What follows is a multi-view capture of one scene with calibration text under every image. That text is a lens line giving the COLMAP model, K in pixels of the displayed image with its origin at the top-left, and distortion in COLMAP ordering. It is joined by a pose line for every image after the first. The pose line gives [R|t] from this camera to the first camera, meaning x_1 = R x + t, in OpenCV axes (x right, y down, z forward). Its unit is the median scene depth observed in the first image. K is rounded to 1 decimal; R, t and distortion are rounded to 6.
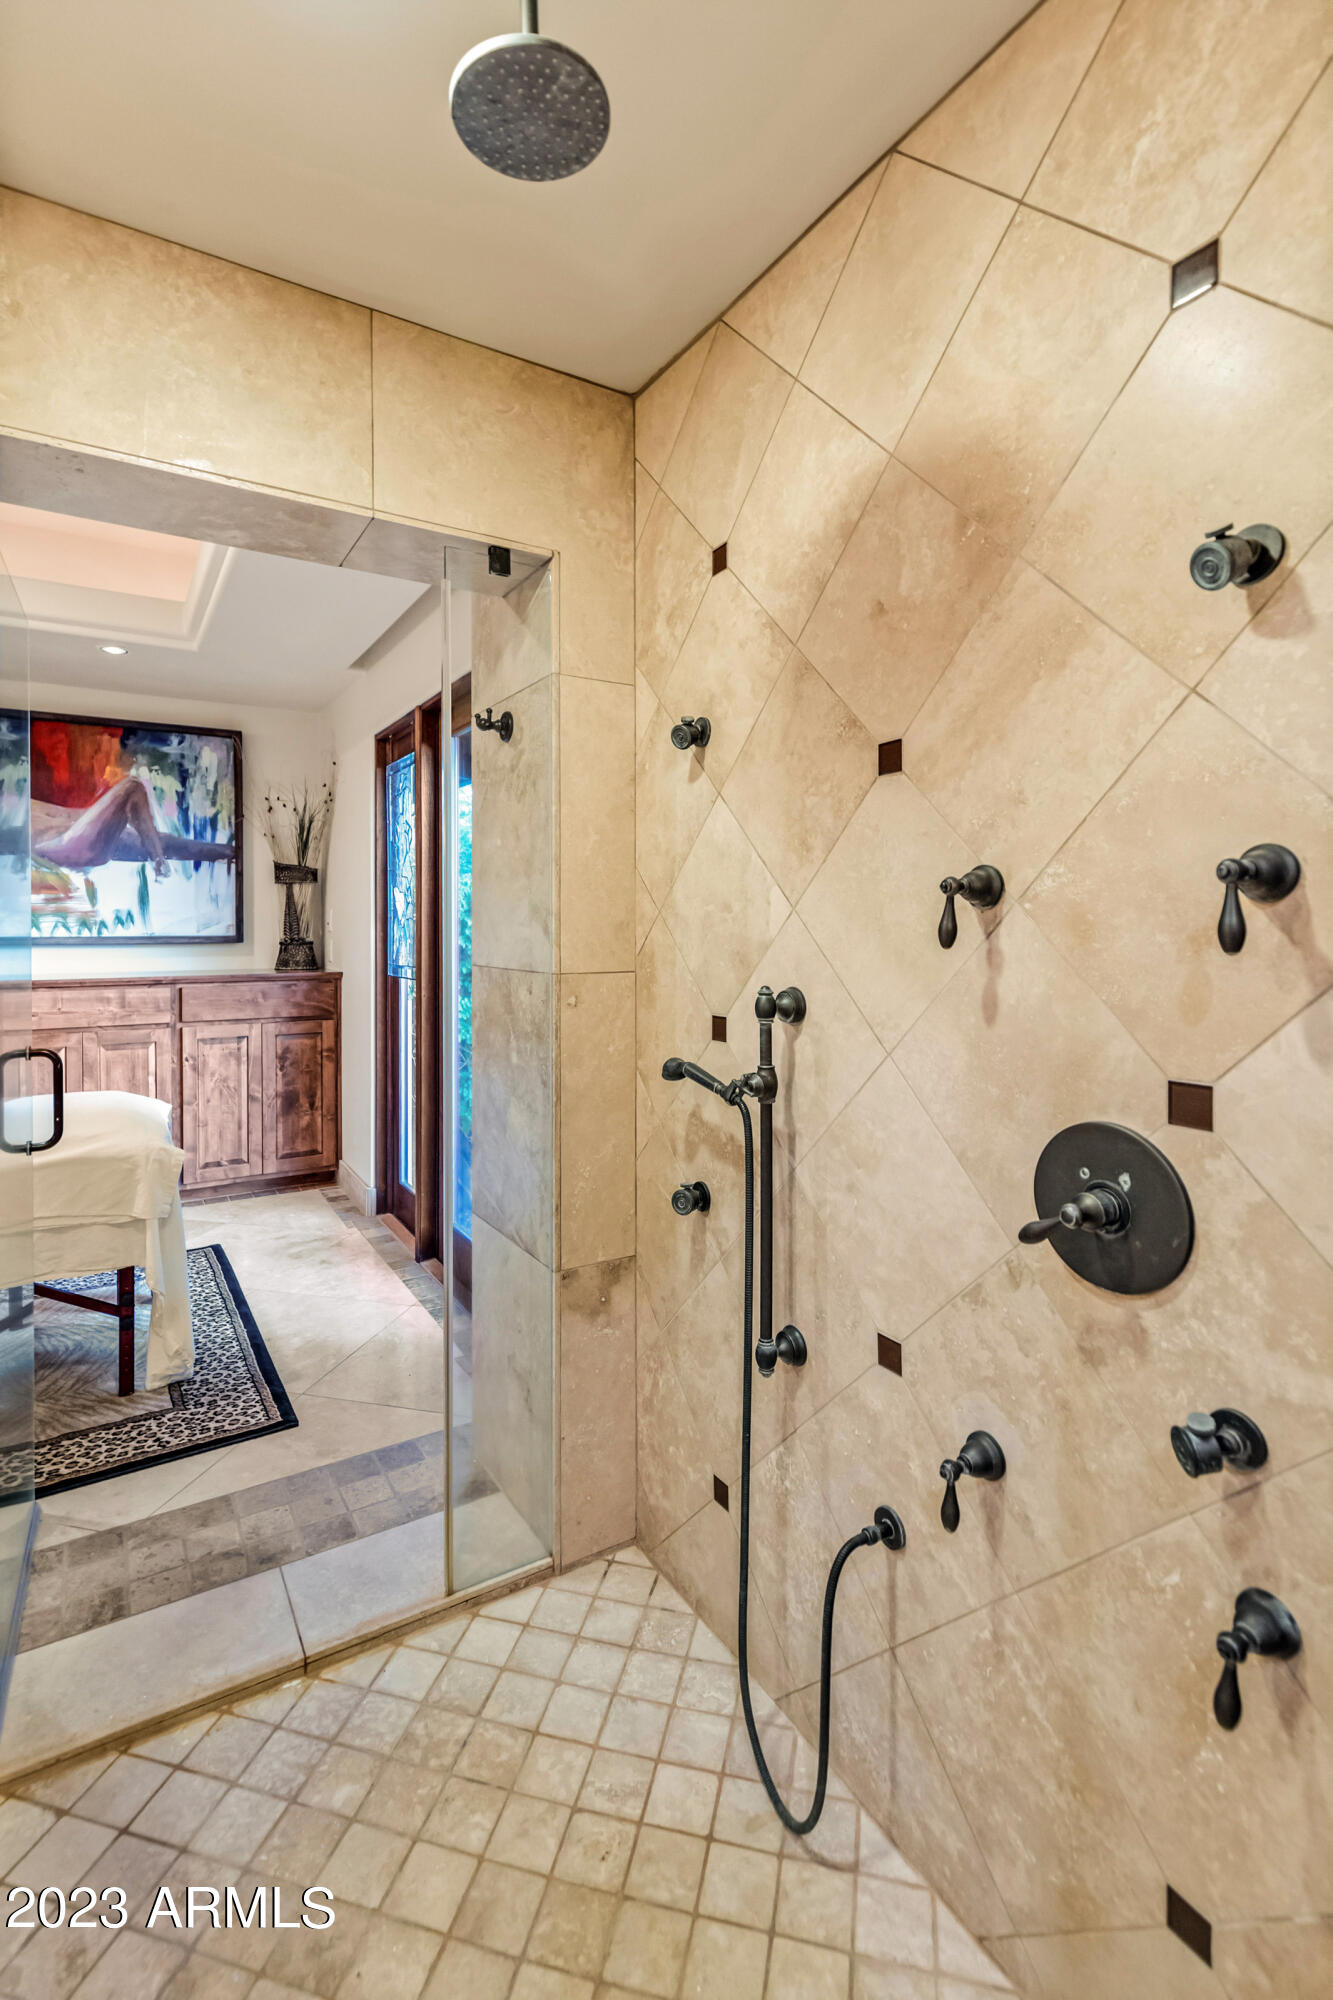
lens RADIAL K [[933.7, 0, 662.7], [0, 933.7, 926.5], [0, 0, 1]] dist [0.000643, 0.000258]
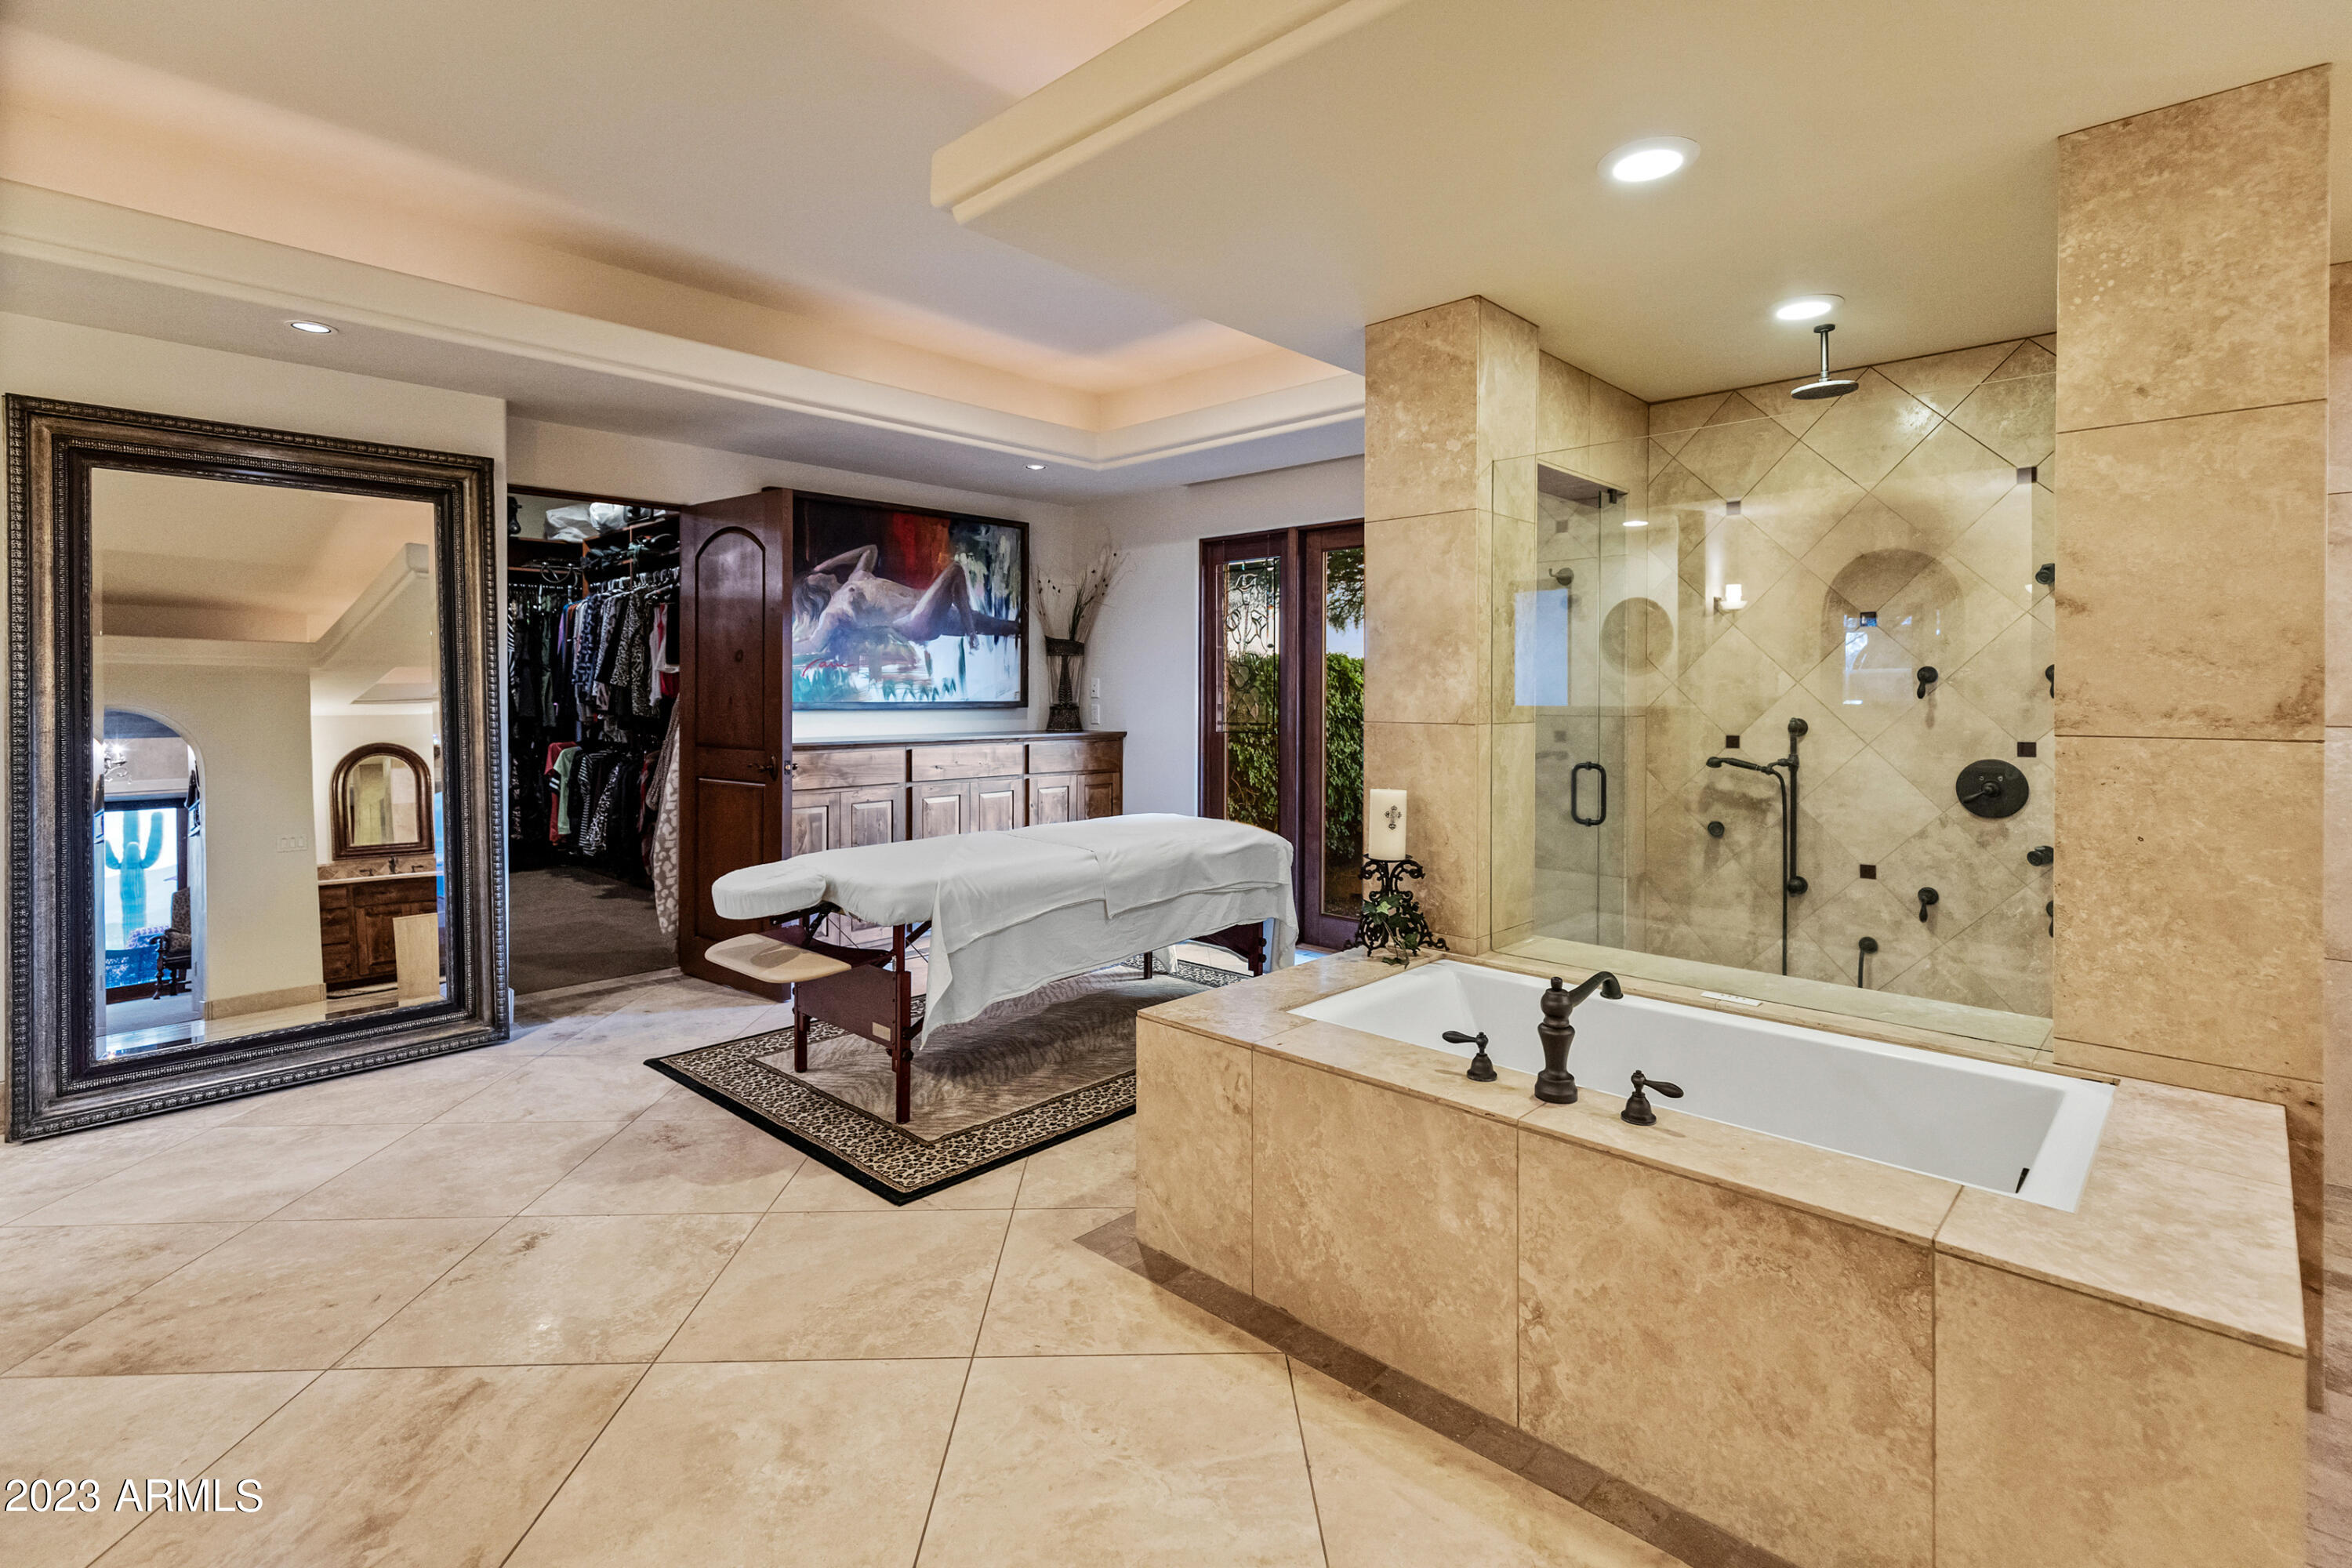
lens RADIAL K [[1098.1, 0, 1192.0], [0, 1098.1, 685.7], [0, 0, 1]] dist [0.000643, 0.000258]
pose [[0.963775, 0.002134, 0.266707, -0.659833], [0.000372, 0.999956, -0.009343, 0.003971], [-0.266715, 0.009103, 0.963732, -0.376768]]
